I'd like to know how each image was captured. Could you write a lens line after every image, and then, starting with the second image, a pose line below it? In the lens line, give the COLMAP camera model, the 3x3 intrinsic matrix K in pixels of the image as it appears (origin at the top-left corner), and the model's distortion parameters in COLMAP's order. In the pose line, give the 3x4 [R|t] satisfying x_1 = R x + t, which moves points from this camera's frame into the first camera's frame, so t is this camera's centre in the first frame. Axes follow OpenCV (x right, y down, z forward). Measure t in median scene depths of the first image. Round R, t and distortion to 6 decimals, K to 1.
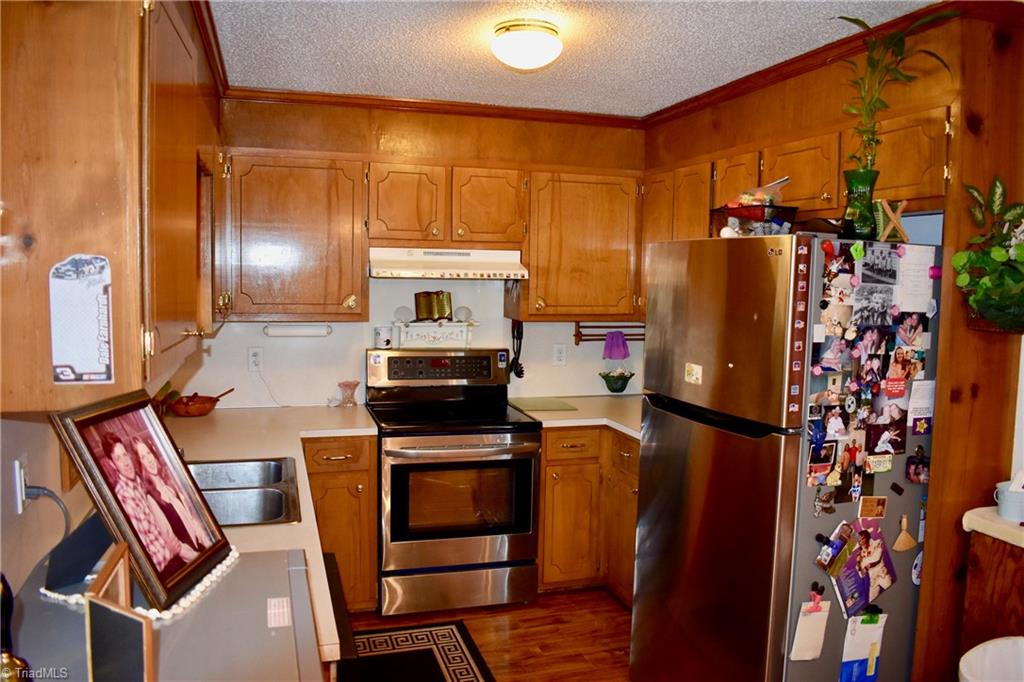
lens RADIAL K [[787.6, 0, 512.0], [0, 787.6, 341.0], [0, 0, 1]] dist [-0.077736, 0.002200]
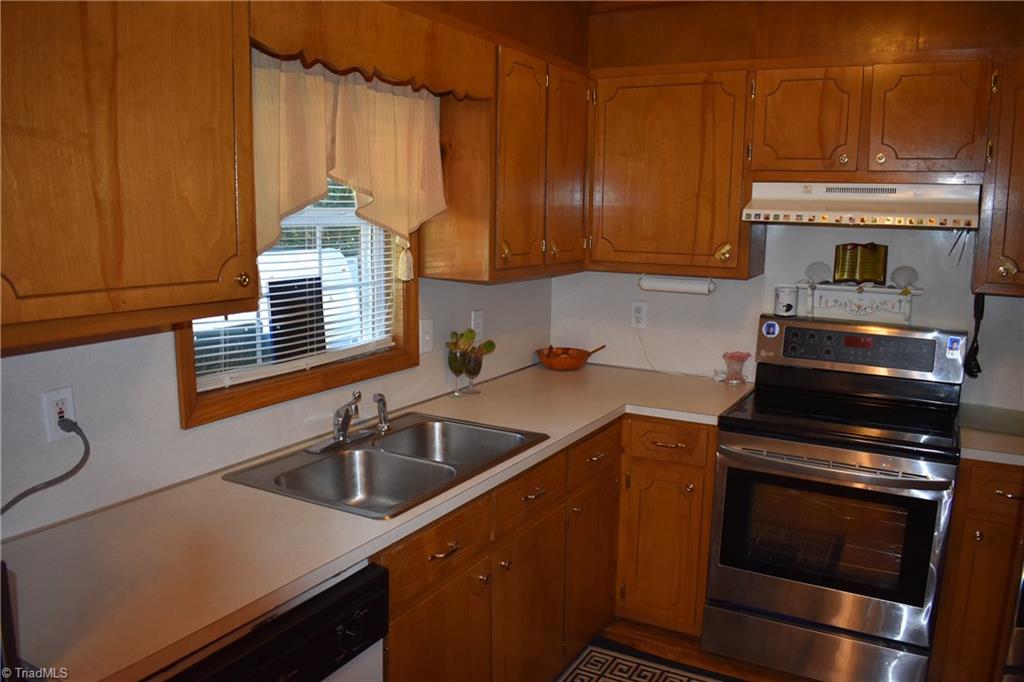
lens RADIAL K [[787.6, 0, 512.0], [0, 787.6, 341.0], [0, 0, 1]] dist [-0.077736, 0.002200]
pose [[0.693403, 0.110528, -0.712022, 0.359899], [-0.063565, 0.993696, 0.092350, -0.034758], [0.717740, -0.018776, 0.696058, 0.494826]]
